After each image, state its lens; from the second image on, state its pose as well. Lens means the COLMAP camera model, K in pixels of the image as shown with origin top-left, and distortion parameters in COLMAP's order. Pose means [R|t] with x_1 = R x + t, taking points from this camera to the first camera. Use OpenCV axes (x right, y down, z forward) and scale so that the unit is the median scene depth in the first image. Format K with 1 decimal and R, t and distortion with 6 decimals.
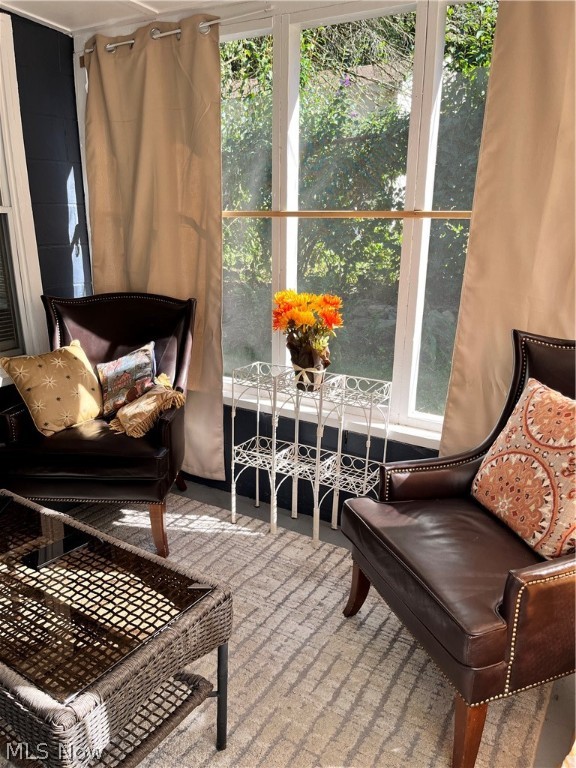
lens RADIAL K [[576.7, 0, 287.7], [0, 576.7, 383.1], [0, 0, 1]] dist [0.008986, 0.004271]
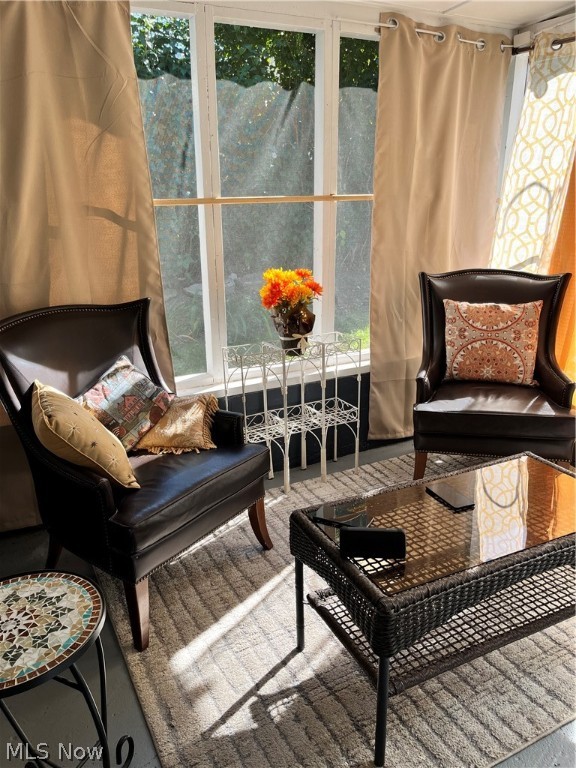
lens RADIAL K [[576.7, 0, 287.6], [0, 576.7, 385.4], [0, 0, 1]] dist [0.008986, 0.004271]
pose [[0.531689, -0.278599, 0.799806, -0.823488], [0.258196, 0.952714, 0.160220, -0.107473], [-0.806623, 0.121319, 0.578481, 0.329377]]
